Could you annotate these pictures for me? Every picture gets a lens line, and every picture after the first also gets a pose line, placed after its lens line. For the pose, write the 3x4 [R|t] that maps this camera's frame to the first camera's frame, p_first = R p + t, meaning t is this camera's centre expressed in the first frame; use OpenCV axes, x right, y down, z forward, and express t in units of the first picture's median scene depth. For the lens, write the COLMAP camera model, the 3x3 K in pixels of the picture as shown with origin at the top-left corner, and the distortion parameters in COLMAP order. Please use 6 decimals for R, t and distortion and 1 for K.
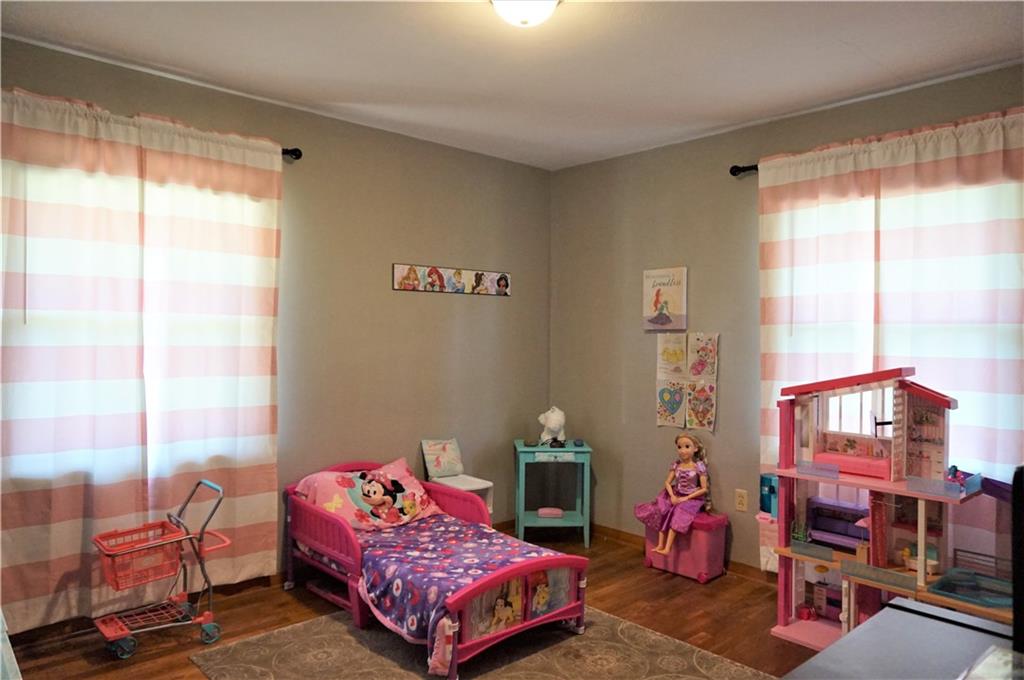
lens RADIAL K [[695.7, 0, 511.4], [0, 695.7, 340.0], [0, 0, 1]] dist [-0.039018, 0.032322]
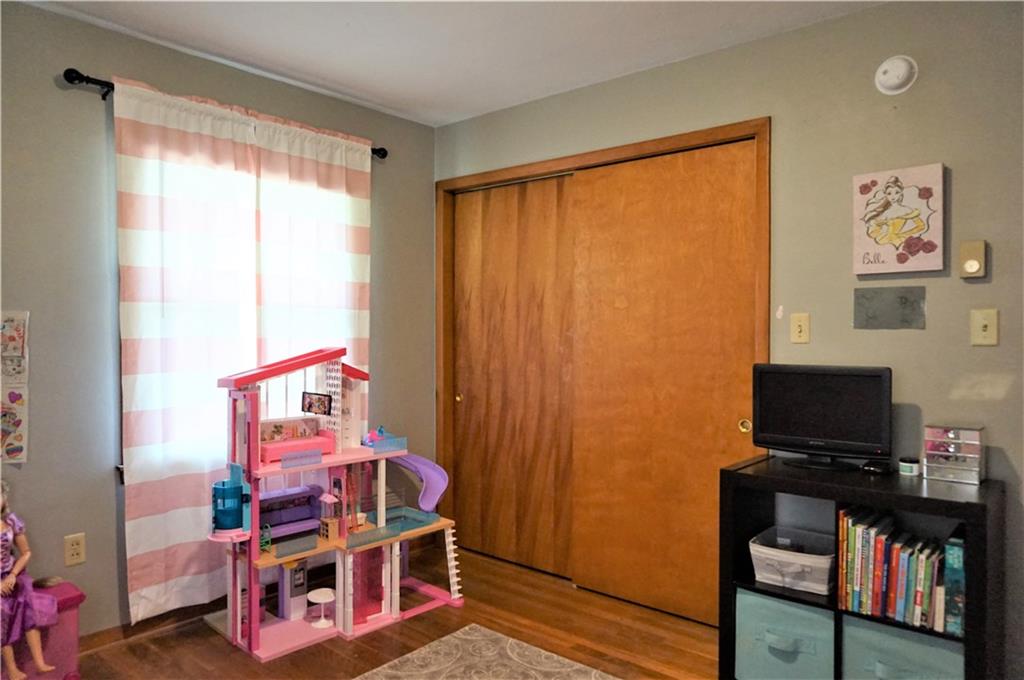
lens RADIAL K [[695.7, 0, 511.3], [0, 695.7, 338.8], [0, 0, 1]] dist [-0.039018, 0.032322]
pose [[-0.121511, -0.027101, 0.992220, -0.482086], [-0.007016, 0.999626, 0.026444, -0.004723], [-0.992565, -0.003748, -0.121656, 0.750351]]
